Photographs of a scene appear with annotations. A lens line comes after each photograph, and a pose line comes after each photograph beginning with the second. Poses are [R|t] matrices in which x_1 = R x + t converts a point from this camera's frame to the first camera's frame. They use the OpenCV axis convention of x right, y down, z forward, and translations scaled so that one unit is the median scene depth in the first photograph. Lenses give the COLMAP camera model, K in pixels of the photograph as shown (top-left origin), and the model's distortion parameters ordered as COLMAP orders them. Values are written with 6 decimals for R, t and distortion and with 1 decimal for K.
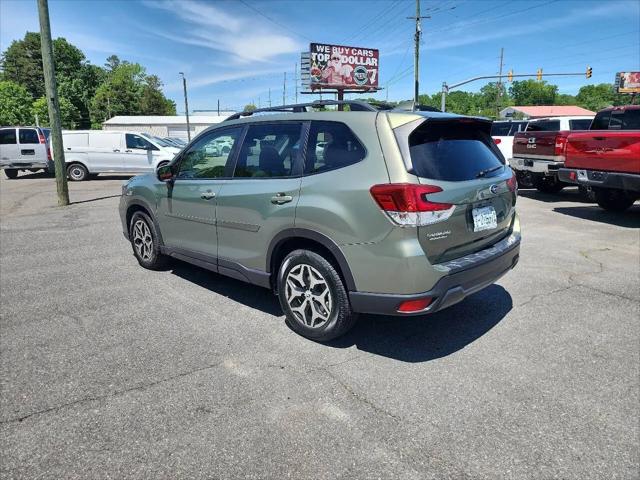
lens RADIAL K [[425.9, 0, 314.0], [0, 425.9, 235.3], [0, 0, 1]] dist [0.060281, -0.043461]
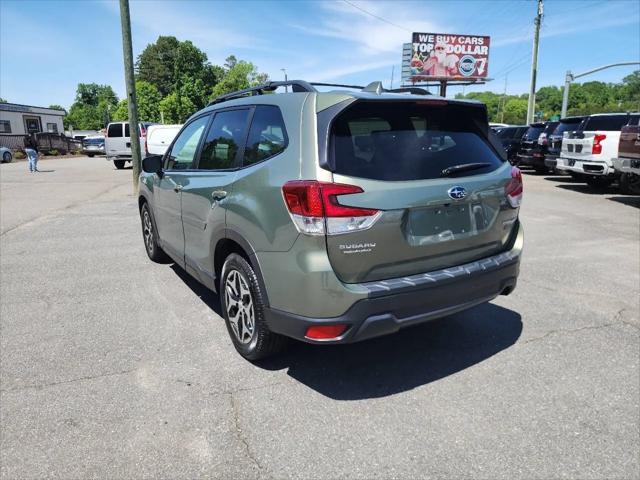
lens RADIAL K [[425.9, 0, 316.8], [0, 425.9, 245.9], [0, 0, 1]] dist [0.060281, -0.043461]
pose [[0.972725, 0.065274, -0.222589, 0.099154], [-0.058396, 0.997594, 0.037354, -0.007410], [0.224492, -0.023336, 0.974196, 0.053697]]
